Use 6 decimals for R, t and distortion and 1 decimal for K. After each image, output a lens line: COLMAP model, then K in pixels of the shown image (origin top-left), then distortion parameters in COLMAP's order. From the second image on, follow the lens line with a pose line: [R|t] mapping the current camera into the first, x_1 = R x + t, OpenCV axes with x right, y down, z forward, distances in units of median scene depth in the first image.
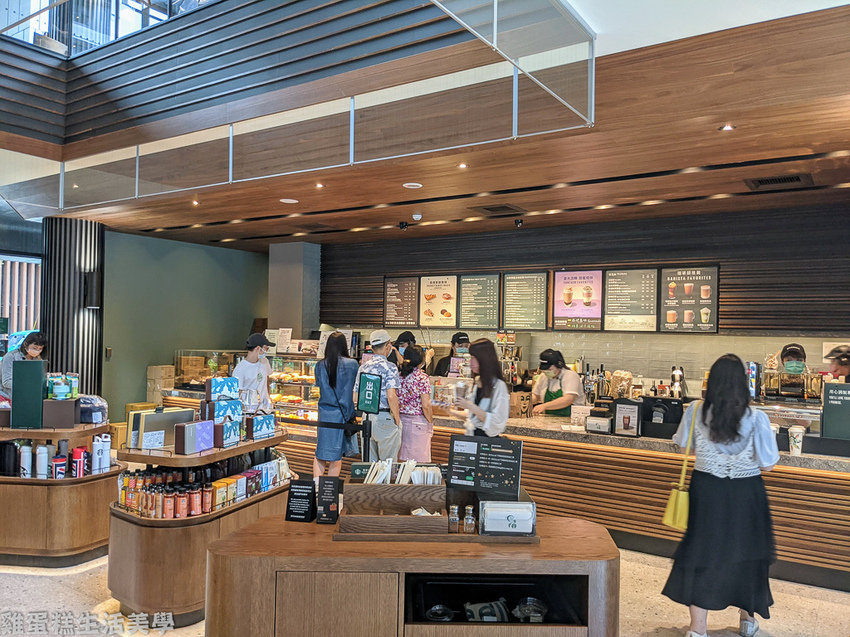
lens RADIAL K [[661.8, 0, 425.0], [0, 661.8, 318.5], [0, 0, 1]] dist [0.006983, -0.006913]
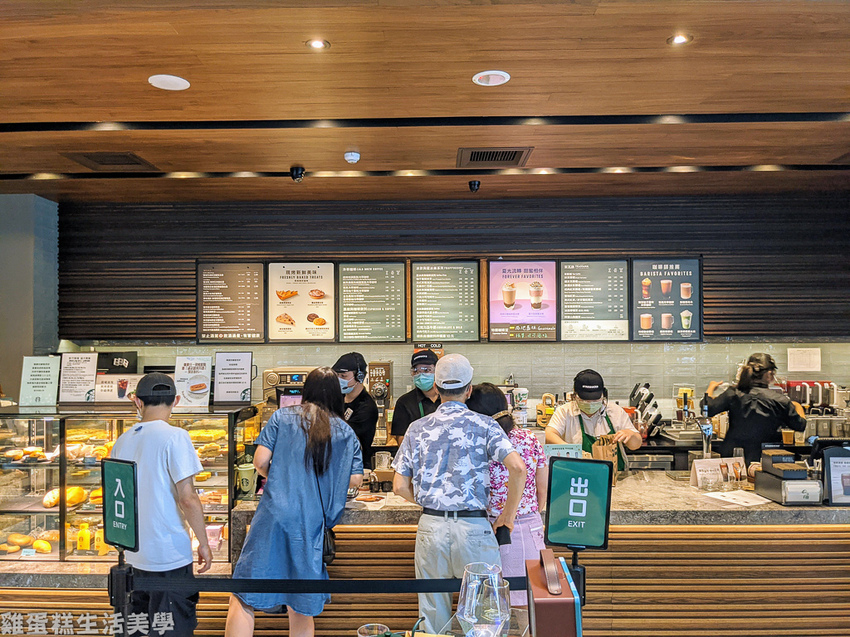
lens RADIAL K [[661.8, 0, 425.0], [0, 661.8, 318.5], [0, 0, 1]] dist [0.006983, -0.006913]
pose [[0.840239, -0.007127, 0.542169, -0.266391], [0.011585, 0.999921, -0.004810, -0.005343], [-0.542093, 0.010323, 0.840255, 0.449440]]
